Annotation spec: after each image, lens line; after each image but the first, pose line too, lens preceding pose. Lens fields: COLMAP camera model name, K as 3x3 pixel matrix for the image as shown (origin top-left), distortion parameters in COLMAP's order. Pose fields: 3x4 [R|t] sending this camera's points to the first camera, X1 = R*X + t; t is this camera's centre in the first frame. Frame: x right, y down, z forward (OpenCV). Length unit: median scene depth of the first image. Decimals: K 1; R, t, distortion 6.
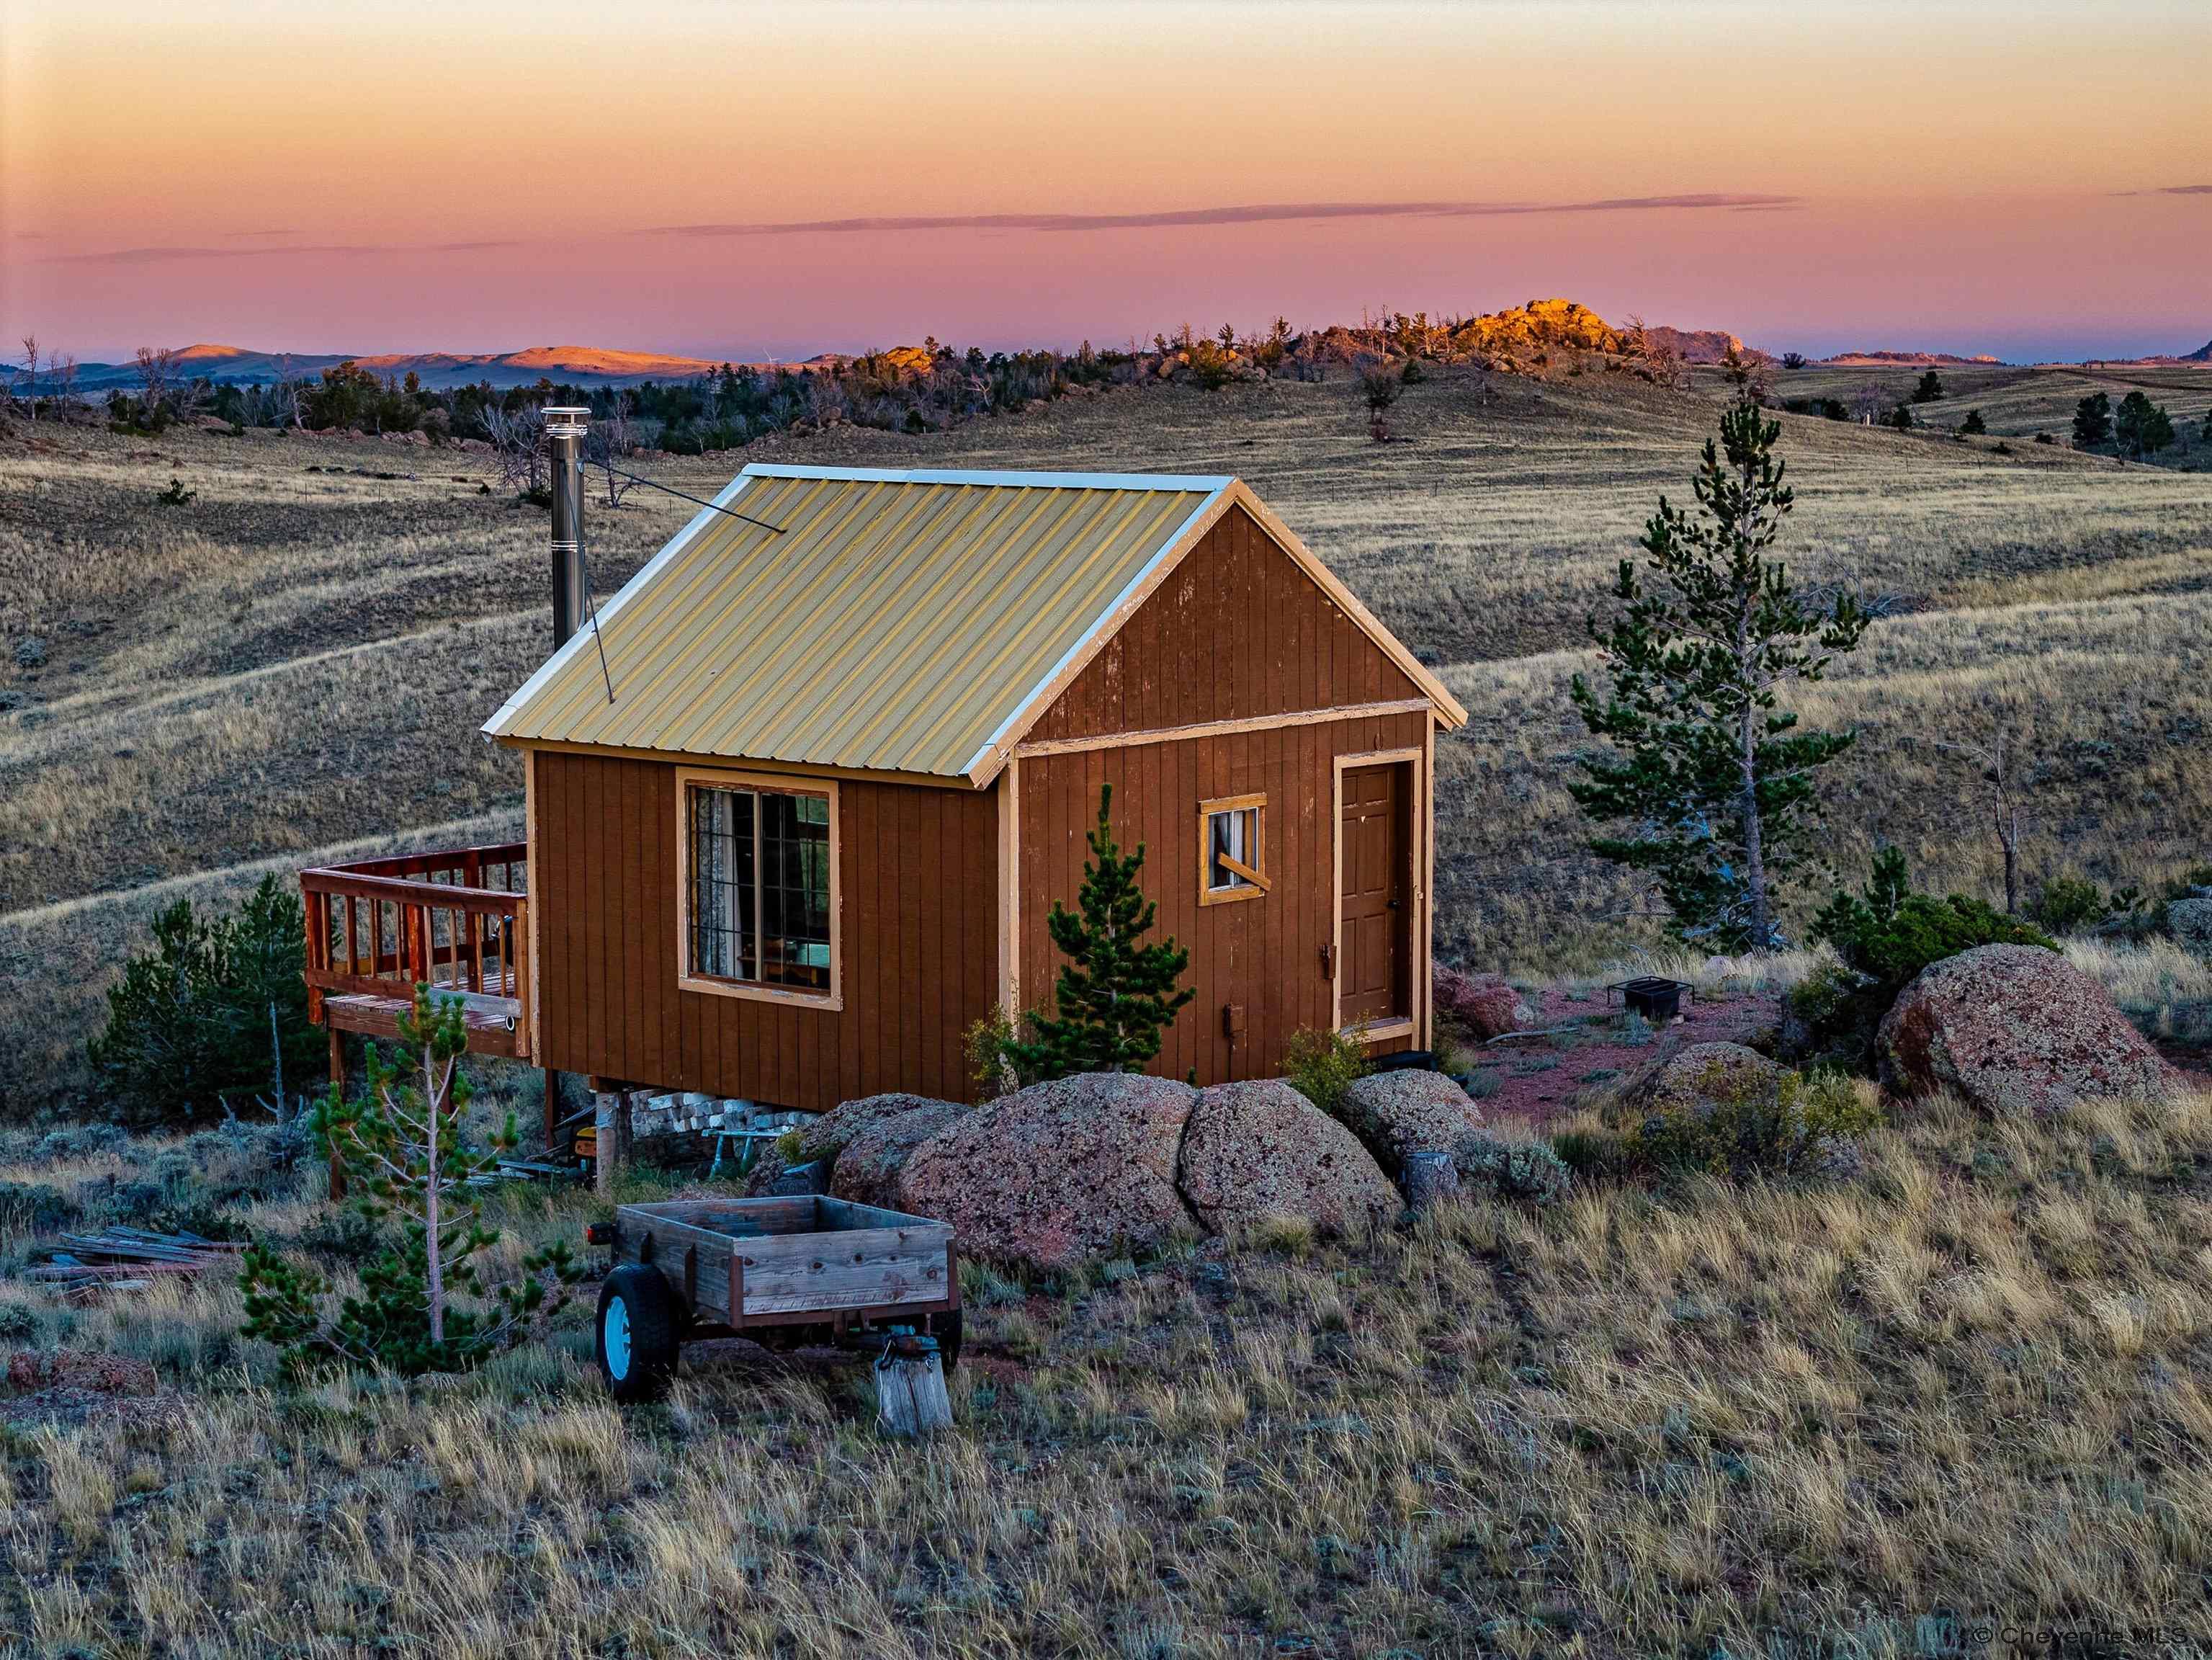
lens RADIAL K [[4492.9, 0, 1106.0], [0, 4492.9, 830.0], [0, 0, 1]] dist [0.045306, -0.094919]
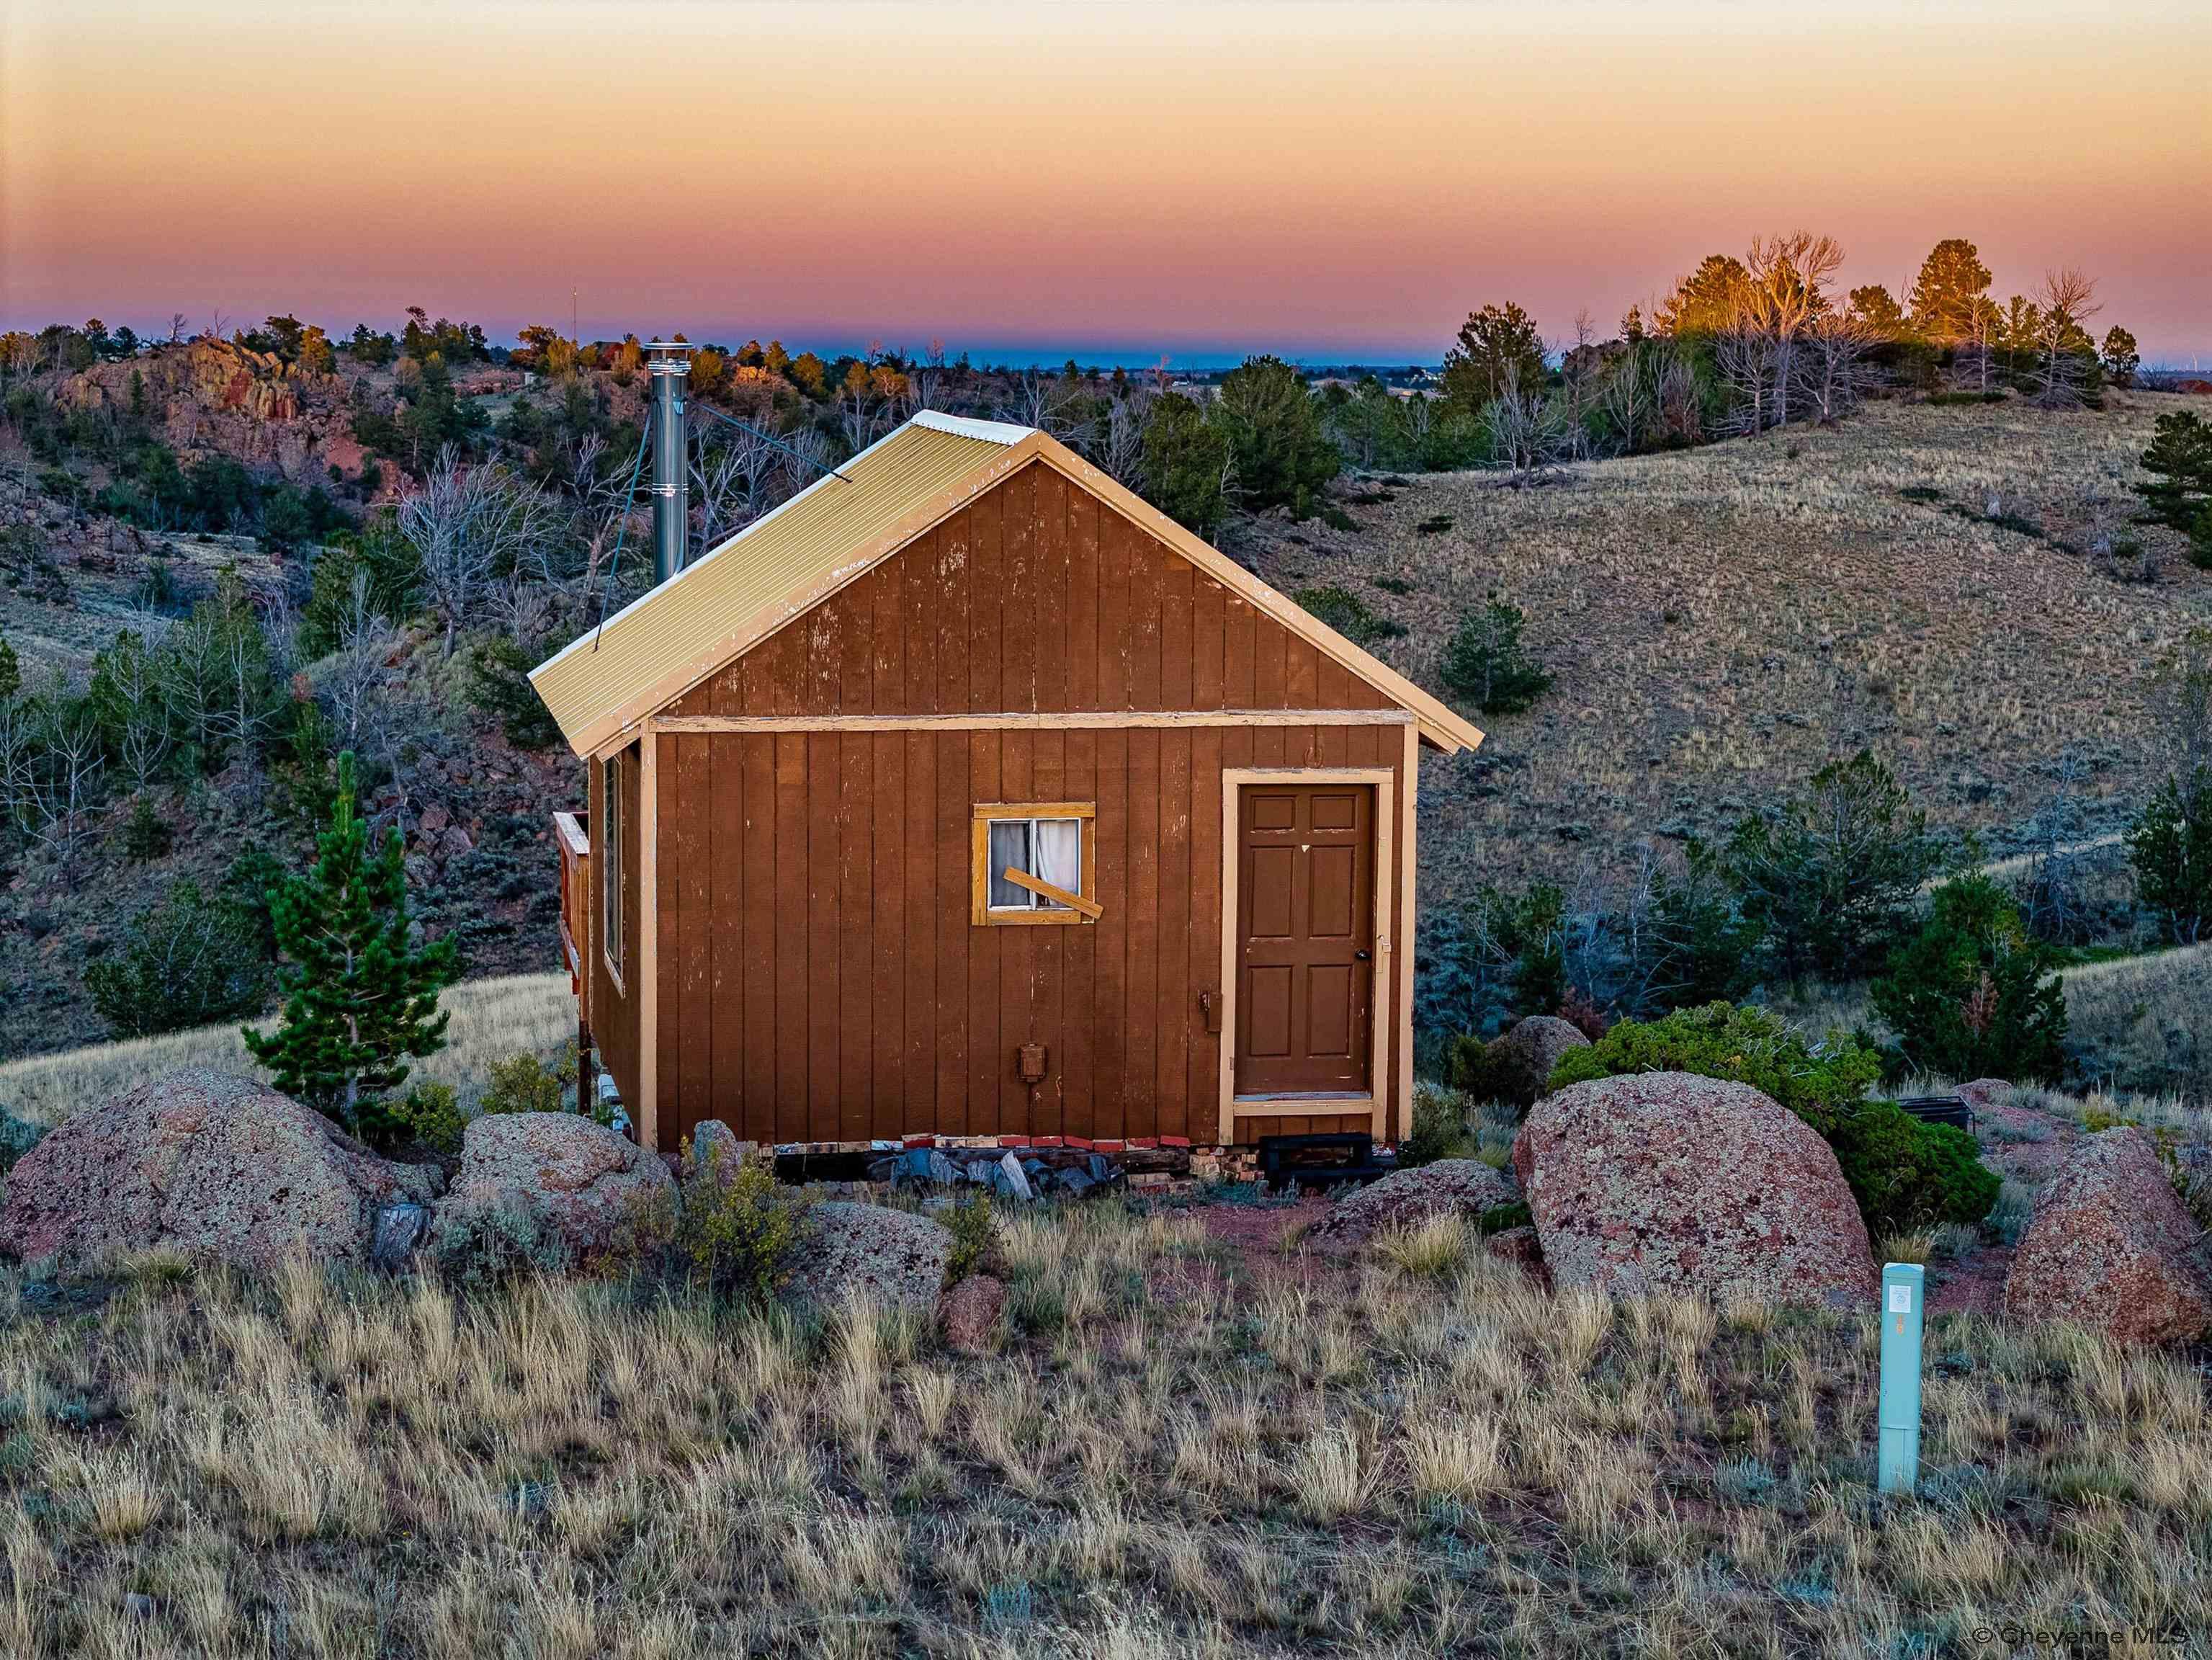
lens RADIAL K [[4492.9, 0, 1106.0], [0, 4492.9, 830.0], [0, 0, 1]] dist [0.045306, -0.094919]
pose [[0.773769, 0.082643, -0.628054, 0.581777], [-0.082697, 0.996147, 0.029195, -0.028649], [0.628047, 0.029349, 0.777622, 0.346443]]
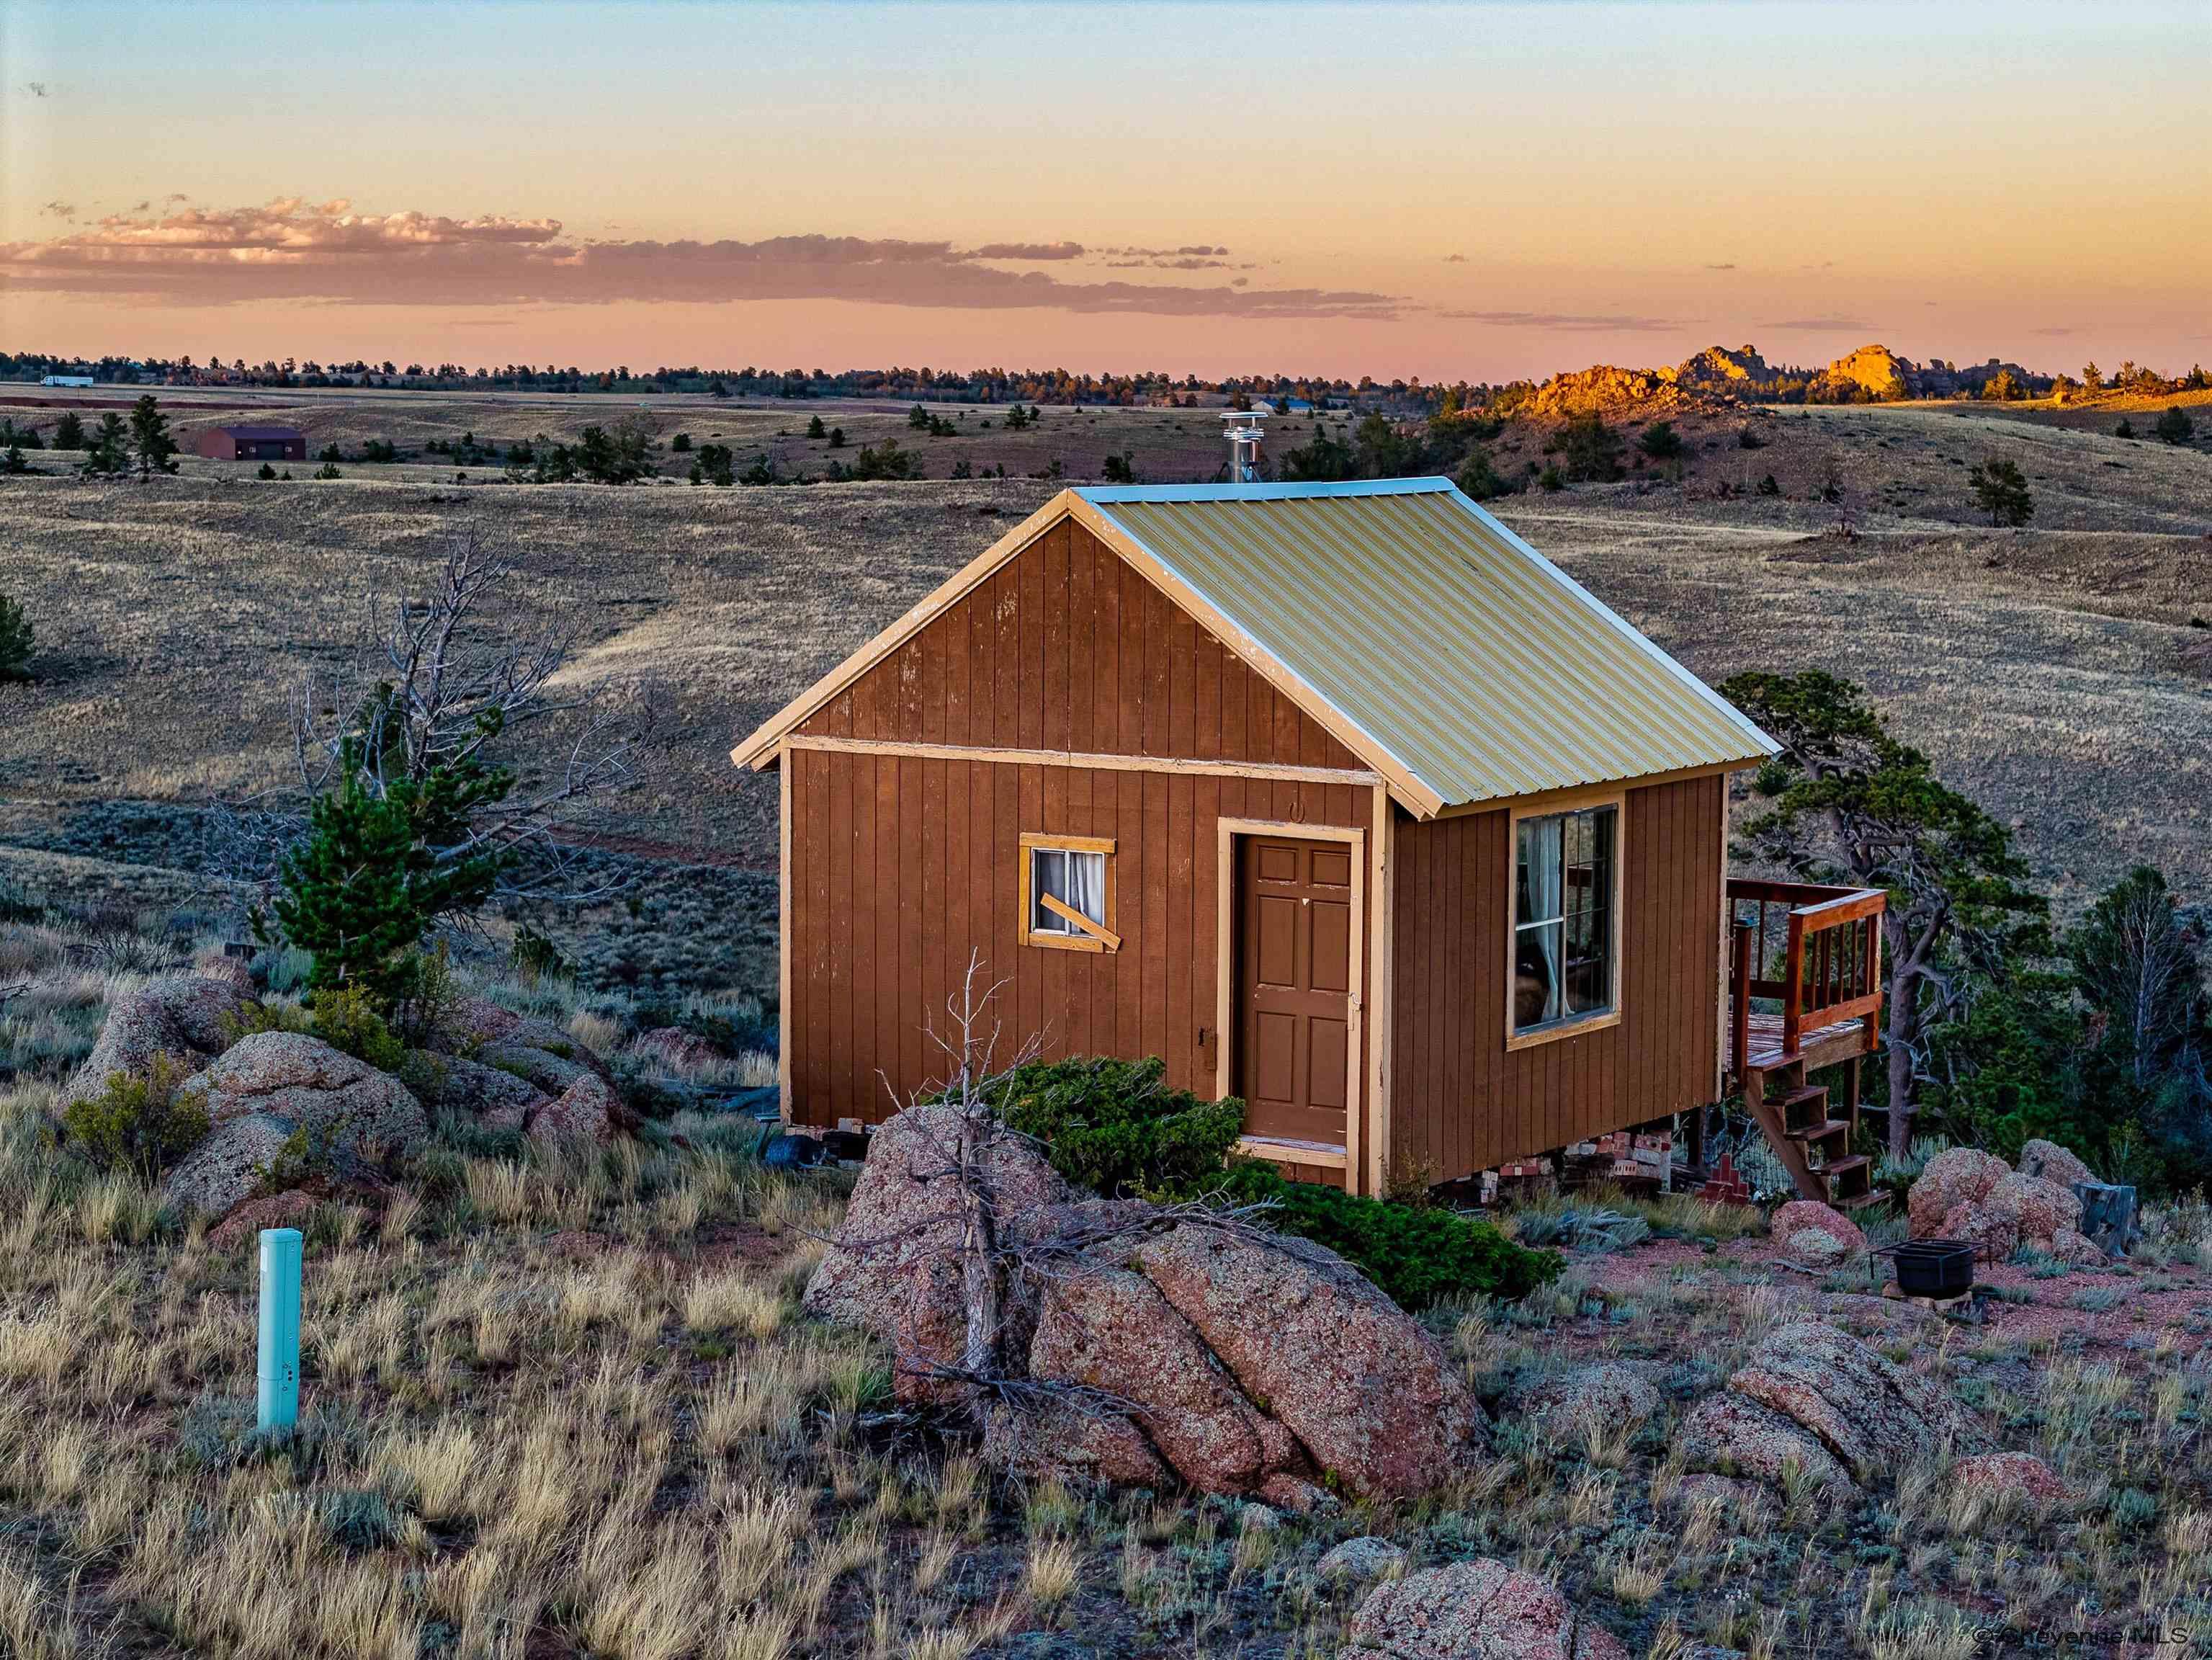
lens RADIAL K [[4492.9, 0, 1106.0], [0, 4492.9, 830.0], [0, 0, 1]] dist [0.045306, -0.094919]
pose [[0.106526, 0.099324, -0.989337, 0.944244], [-0.123894, 0.988570, 0.085906, -0.089122], [0.986561, 0.113422, 0.117614, 0.907927]]
